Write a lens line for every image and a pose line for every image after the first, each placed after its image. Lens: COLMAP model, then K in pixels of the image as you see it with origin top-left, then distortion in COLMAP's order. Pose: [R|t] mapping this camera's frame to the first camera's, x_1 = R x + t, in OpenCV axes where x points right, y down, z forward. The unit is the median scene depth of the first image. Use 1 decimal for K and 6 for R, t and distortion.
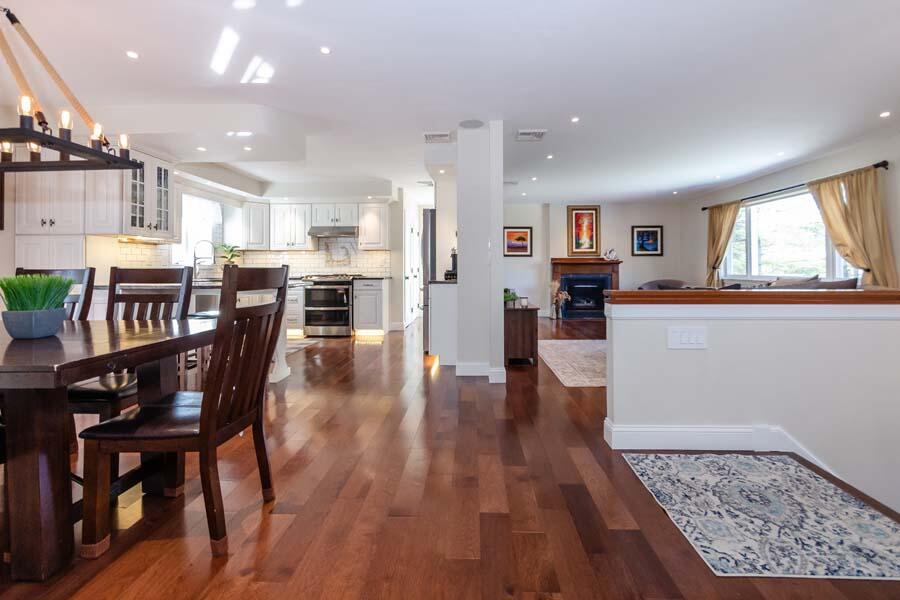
lens RADIAL K [[402.6, 0, 447.7], [0, 402.6, 264.6], [0, 0, 1]] dist [-0.001981, -0.001845]
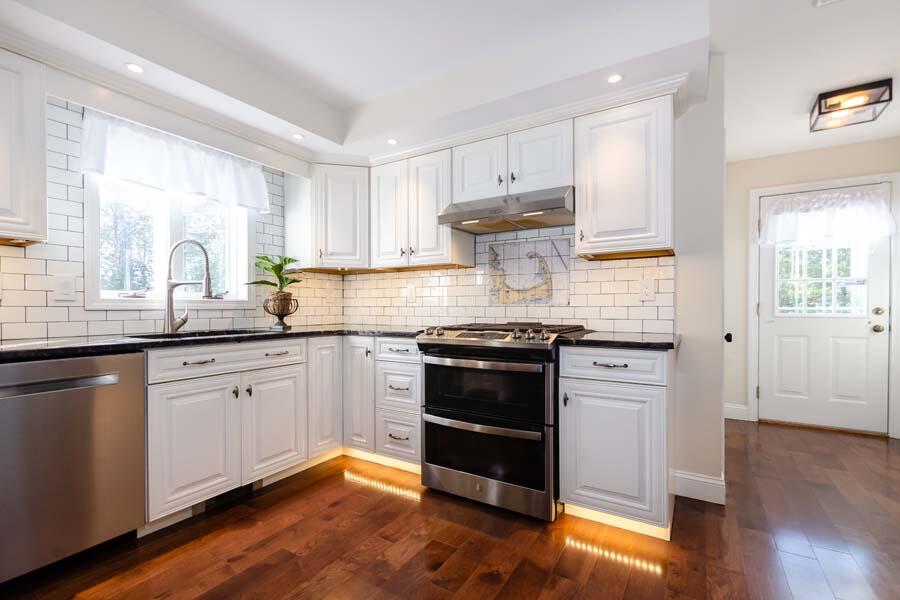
lens RADIAL K [[402.6, 0, 438.9], [0, 402.6, 314.0], [0, 0, 1]] dist [-0.001981, -0.001845]
pose [[0.864723, 0.003907, -0.502235, -0.154331], [0.005122, 0.999849, 0.016597, 0.007899], [0.502224, -0.016924, 0.864572, 0.668687]]
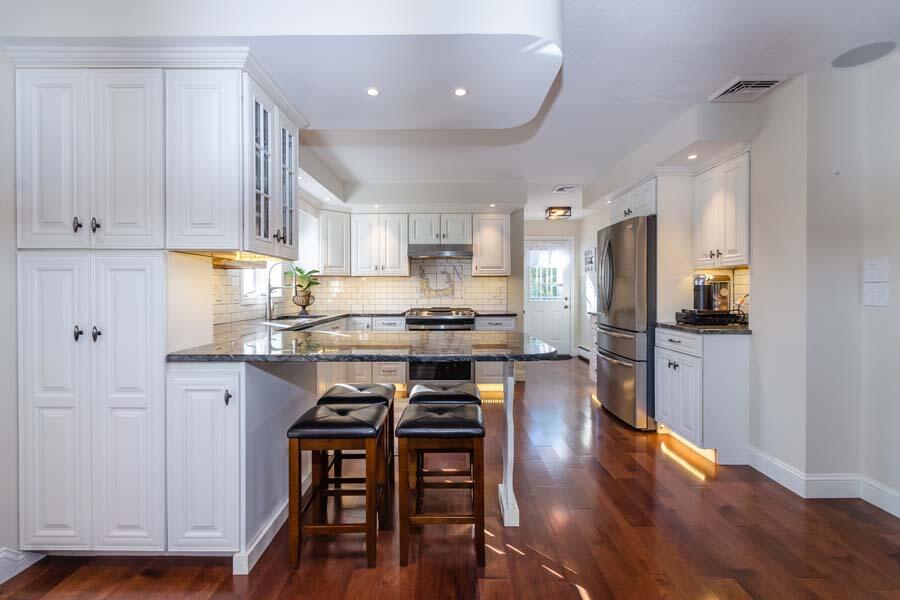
lens RADIAL K [[402.6, 0, 446.2], [0, 402.6, 294.2], [0, 0, 1]] dist [-0.001981, -0.001845]
pose [[0.999416, -0.001177, 0.034155, -0.304606], [0.000581, 0.999847, 0.017455, -0.016136], [-0.034170, -0.017425, 0.999264, 0.263565]]
